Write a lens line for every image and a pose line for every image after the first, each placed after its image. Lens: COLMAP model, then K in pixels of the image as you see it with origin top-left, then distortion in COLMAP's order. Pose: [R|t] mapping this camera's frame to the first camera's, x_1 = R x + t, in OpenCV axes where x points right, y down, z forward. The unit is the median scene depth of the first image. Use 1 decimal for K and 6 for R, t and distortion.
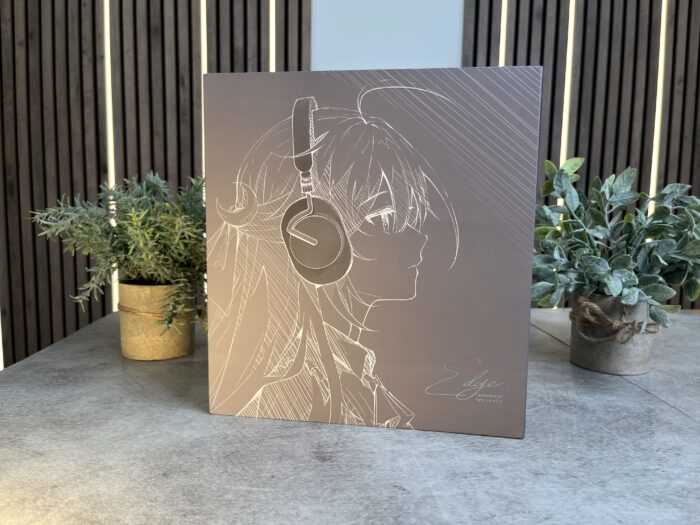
lens RADIAL K [[574.2, 0, 350.4], [0, 574.2, 262.1], [0, 0, 1]] dist [-0.015992, -0.017715]
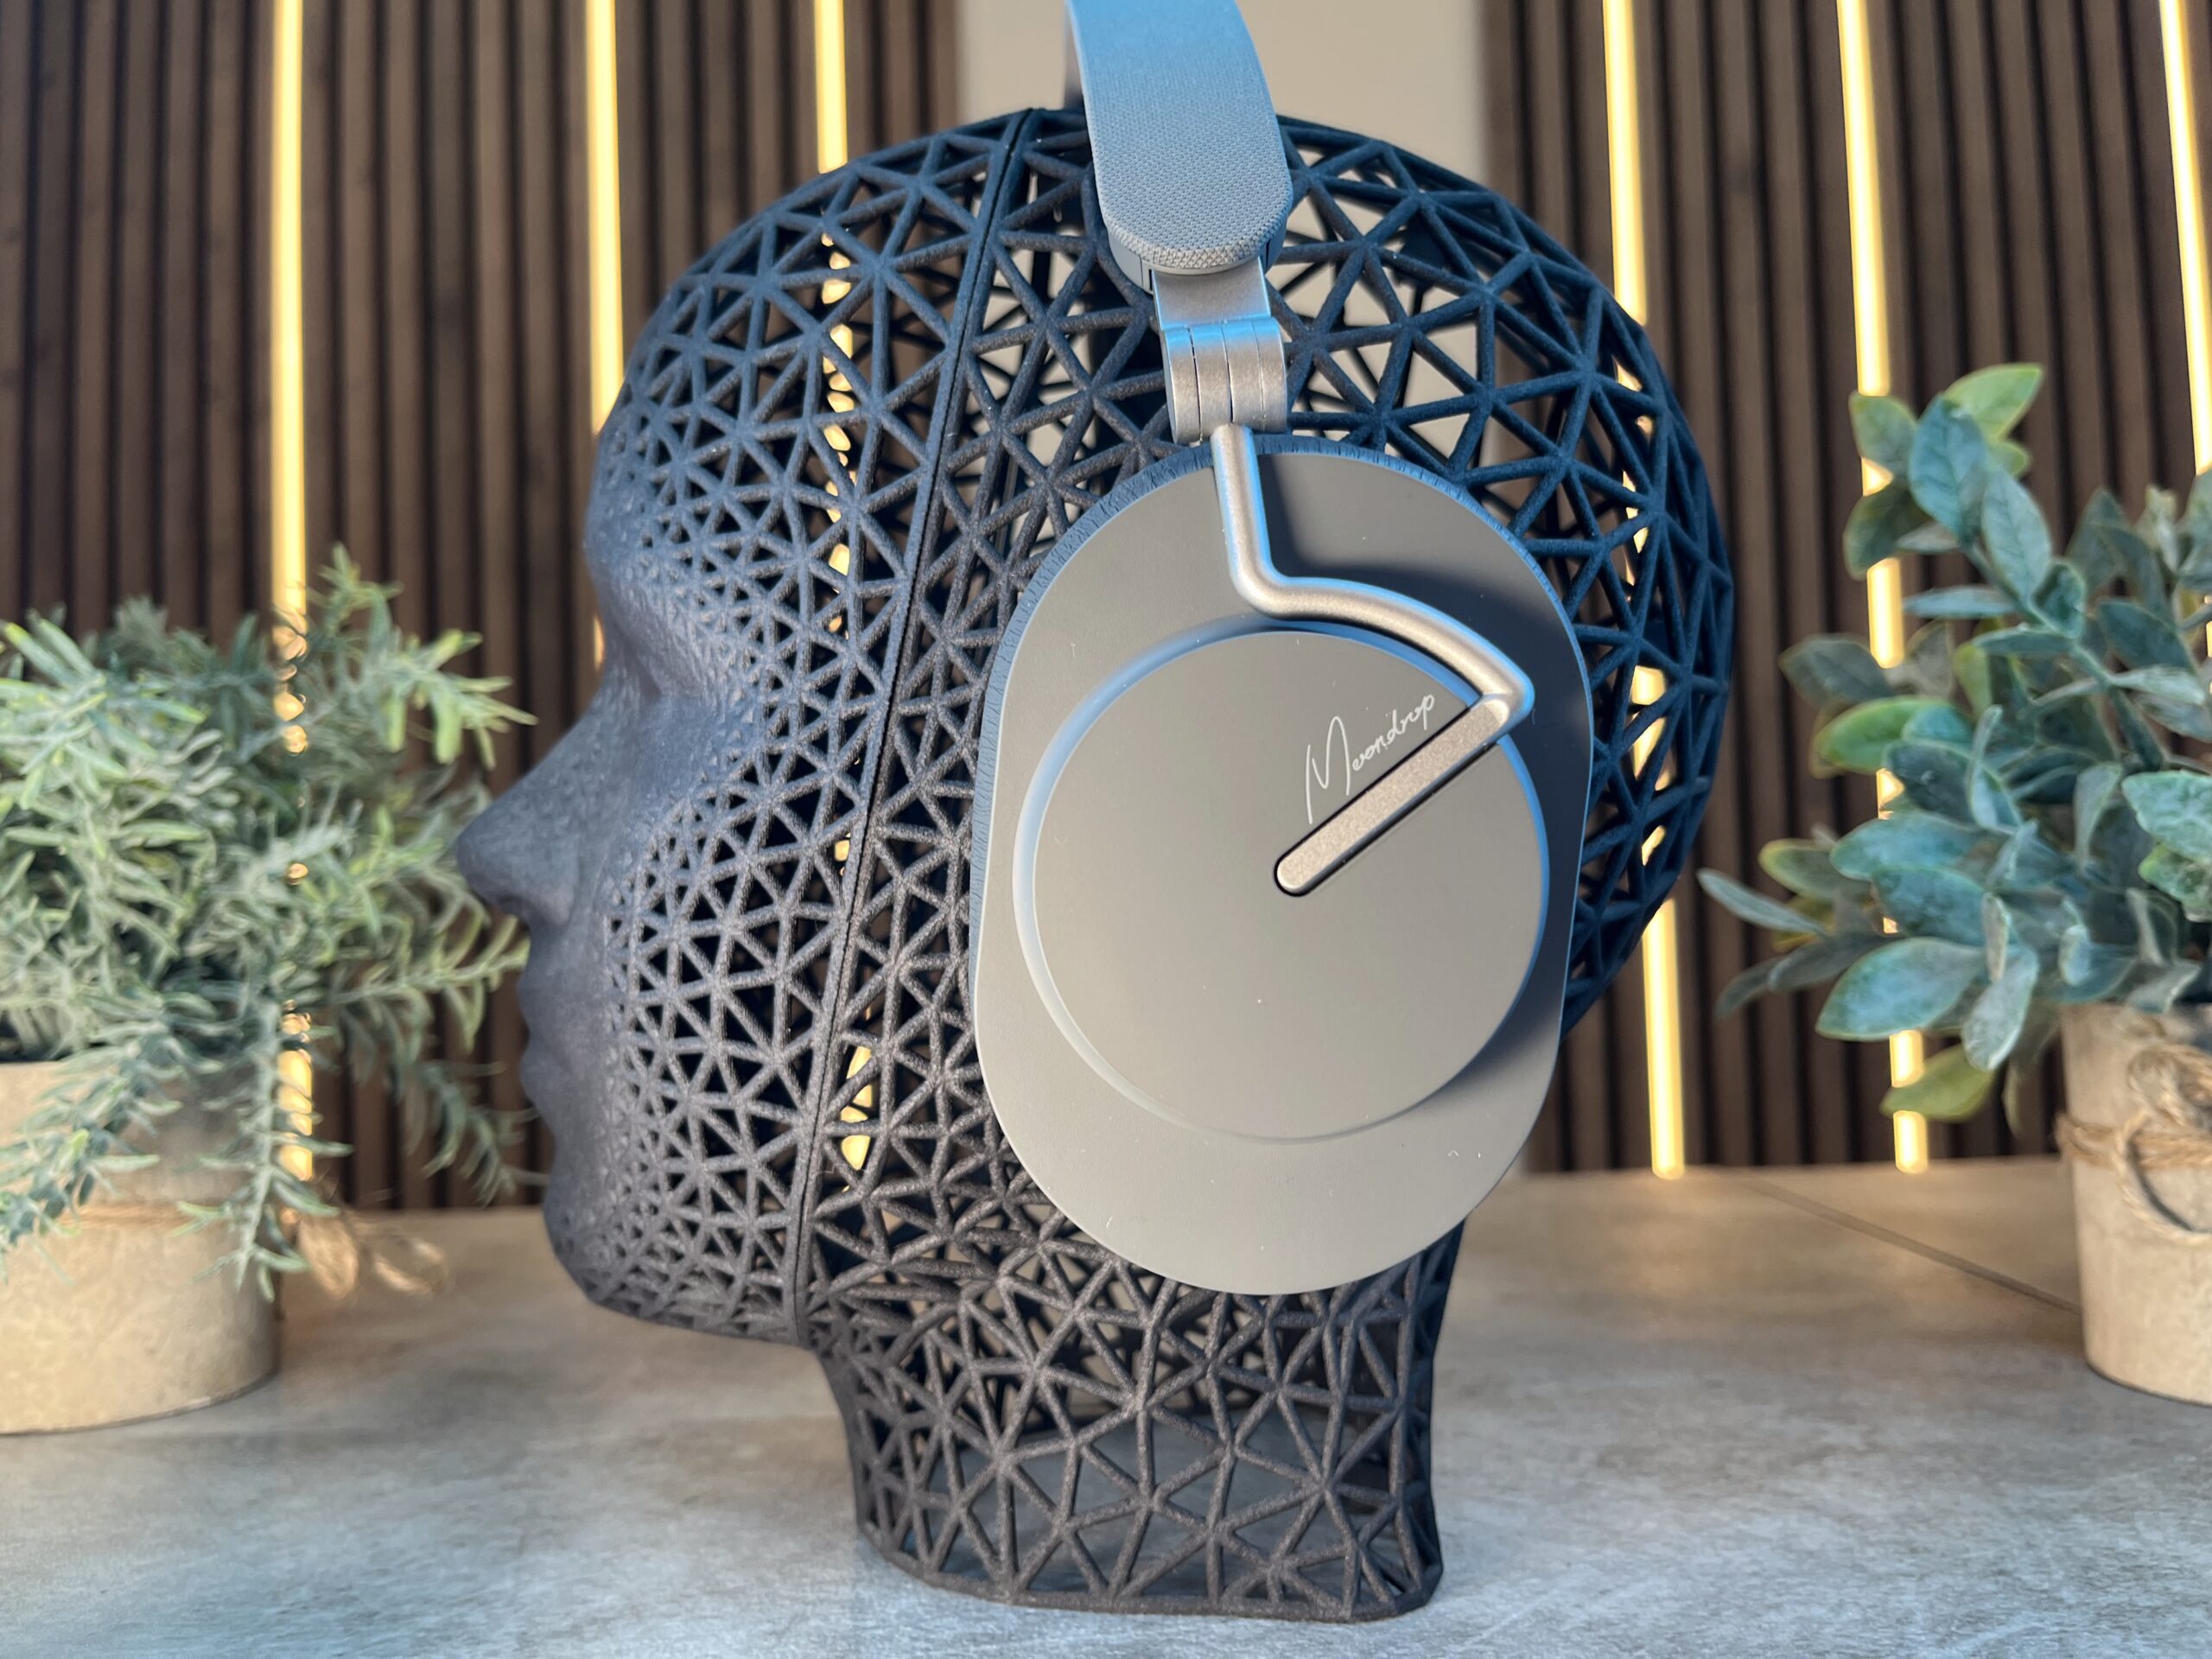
lens RADIAL K [[1814.5, 0, 1104.7], [0, 1814.5, 832.5], [0, 0, 1]] dist [-0.015992, -0.017715]
pose [[0.997297, -0.051622, -0.052284, 0.093471], [0.042232, 0.985048, -0.167021, 0.087335], [0.060124, 0.164361, 0.984566, 0.369241]]
